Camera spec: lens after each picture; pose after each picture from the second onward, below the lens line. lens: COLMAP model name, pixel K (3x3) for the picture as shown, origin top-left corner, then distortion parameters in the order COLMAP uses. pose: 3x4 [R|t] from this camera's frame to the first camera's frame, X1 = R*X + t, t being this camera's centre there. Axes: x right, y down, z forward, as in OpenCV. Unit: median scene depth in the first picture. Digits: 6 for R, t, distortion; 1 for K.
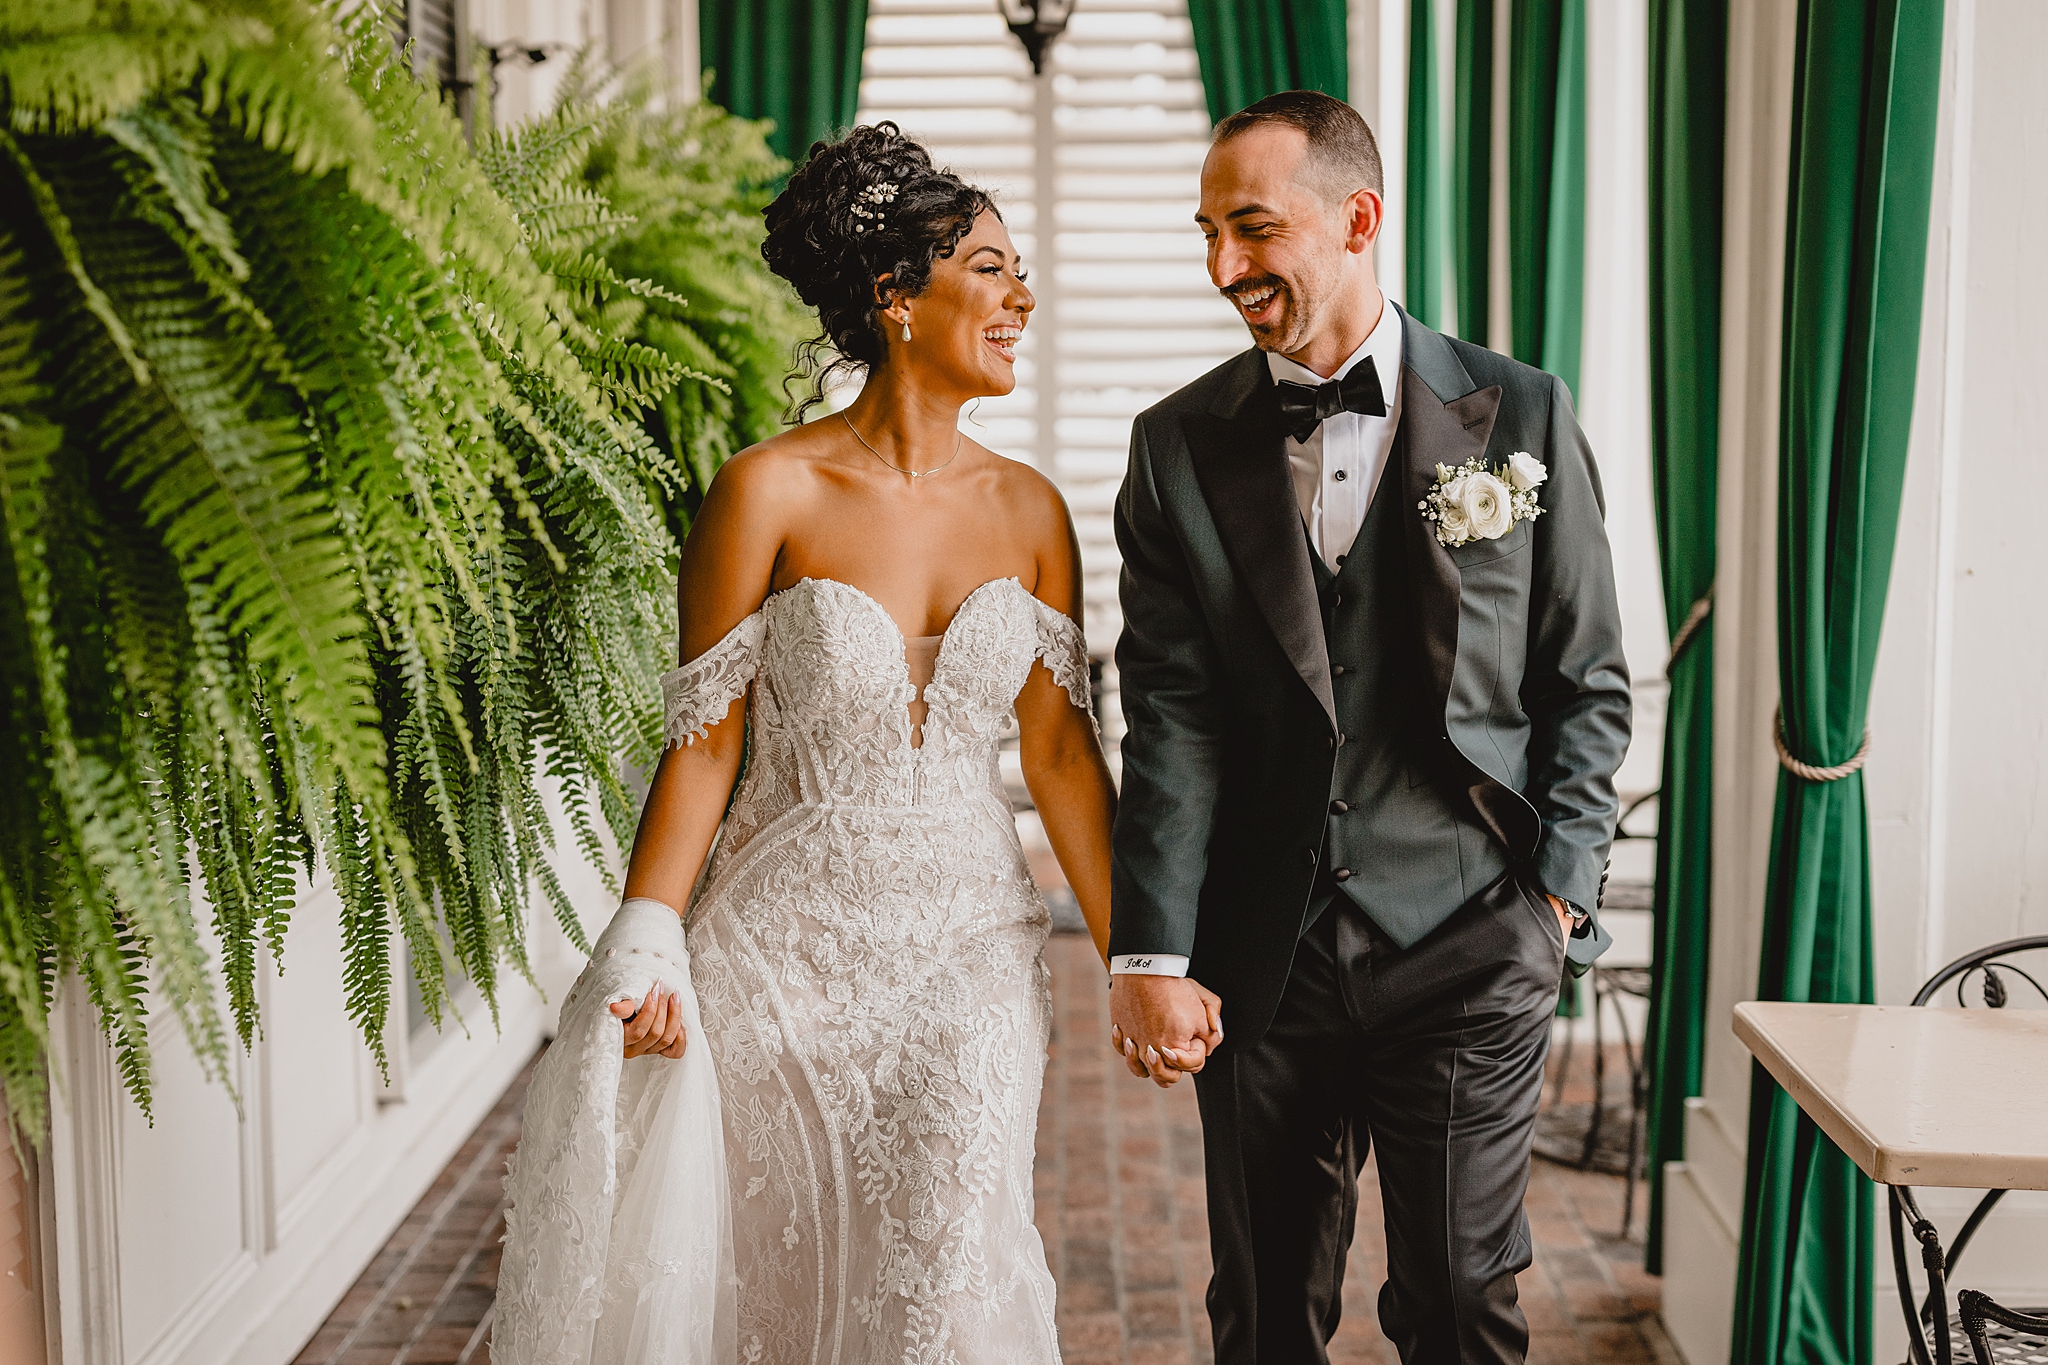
lens RADIAL K [[2729.0, 0, 1053.2], [0, 2729.0, 663.2], [0, 0, 1]] dist [0.640662, -2.904793]
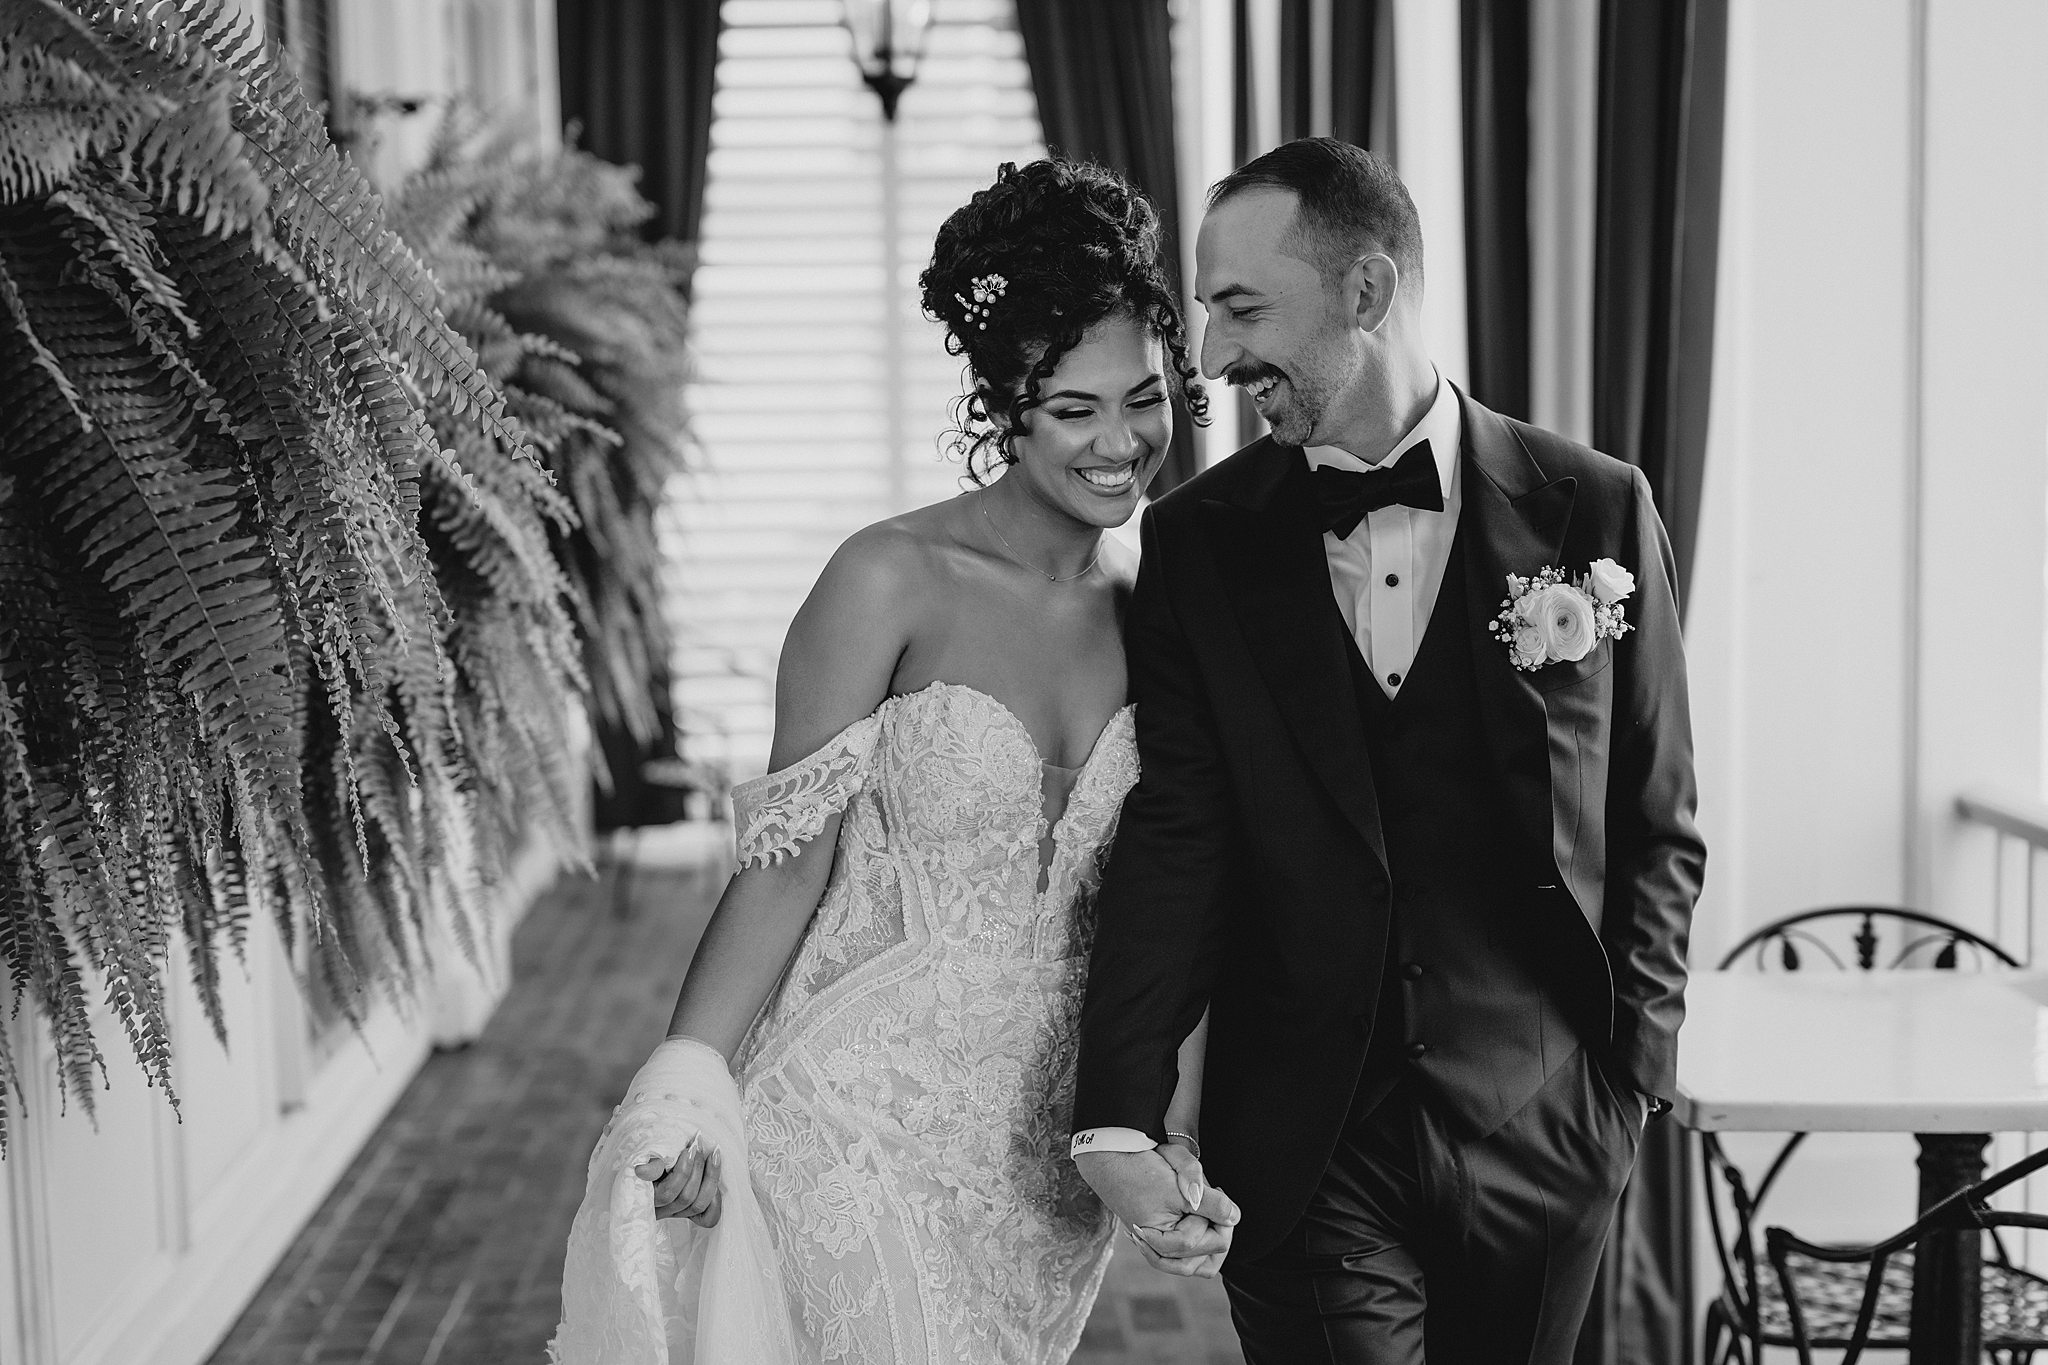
lens RADIAL K [[2875.5, 0, 1026.7], [0, 2875.5, 617.1], [0, 0, 1]] dist [0.006048, -0.028619]
pose [[0.997856, -0.007355, 0.065033, -0.037641], [0.008619, 0.999779, -0.019184, -0.005640], [-0.064877, 0.019703, 0.997699, -0.112201]]
